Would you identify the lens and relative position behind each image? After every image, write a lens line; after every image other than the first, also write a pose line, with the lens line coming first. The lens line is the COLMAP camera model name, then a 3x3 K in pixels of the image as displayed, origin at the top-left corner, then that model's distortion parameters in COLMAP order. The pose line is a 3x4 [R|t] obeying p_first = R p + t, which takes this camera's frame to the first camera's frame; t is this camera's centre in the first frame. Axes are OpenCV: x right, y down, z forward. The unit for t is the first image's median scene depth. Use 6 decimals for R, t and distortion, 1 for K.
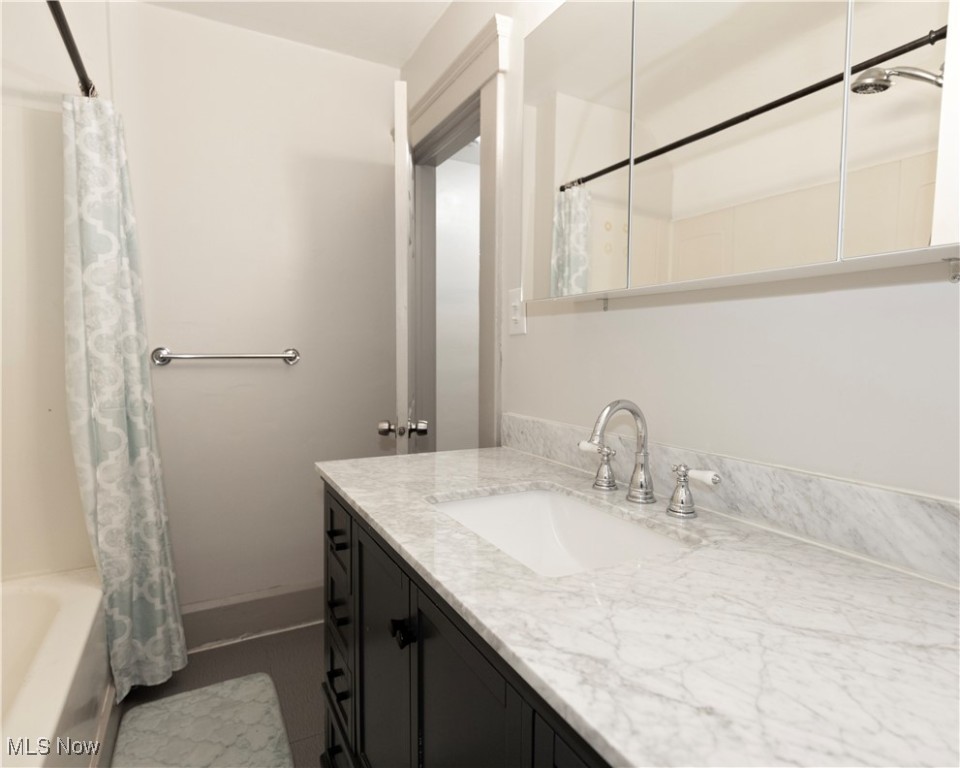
lens RADIAL K [[494.1, 0, 537.3], [0, 494.1, 379.5], [0, 0, 1]] dist [-0.000623, -0.000909]
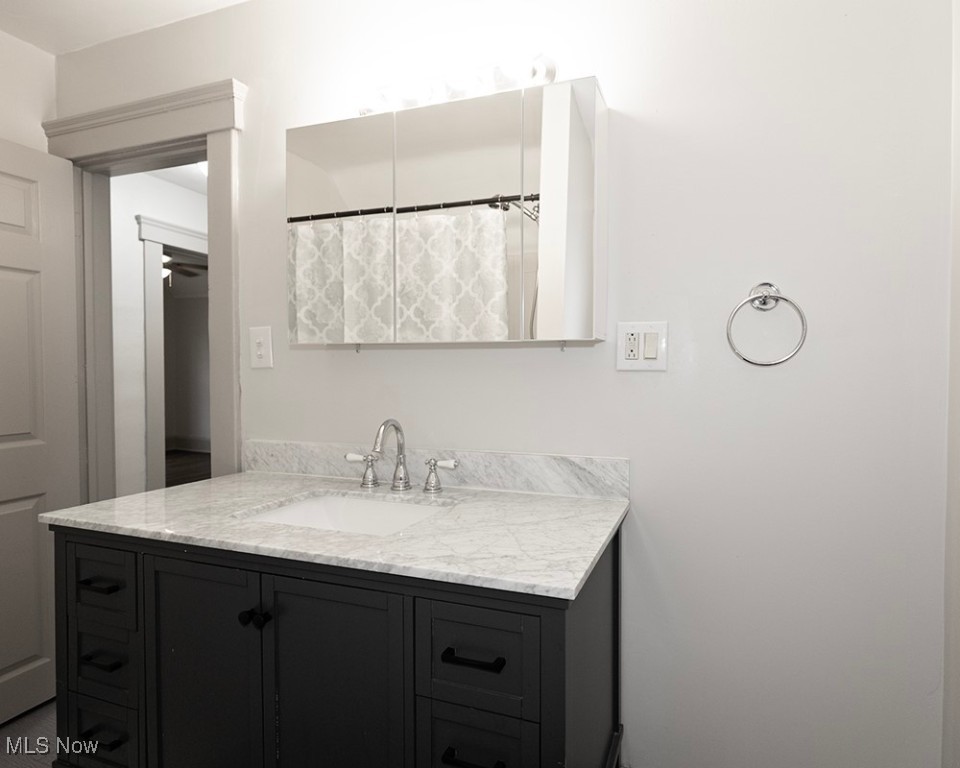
lens RADIAL K [[494.1, 0, 537.3], [0, 494.1, 379.5], [0, 0, 1]] dist [-0.000623, -0.000909]
pose [[0.744010, -0.019386, 0.667887, -0.487162], [0.039198, 0.999124, -0.014664, -0.038086], [-0.667018, 0.037090, 0.744118, -0.369815]]
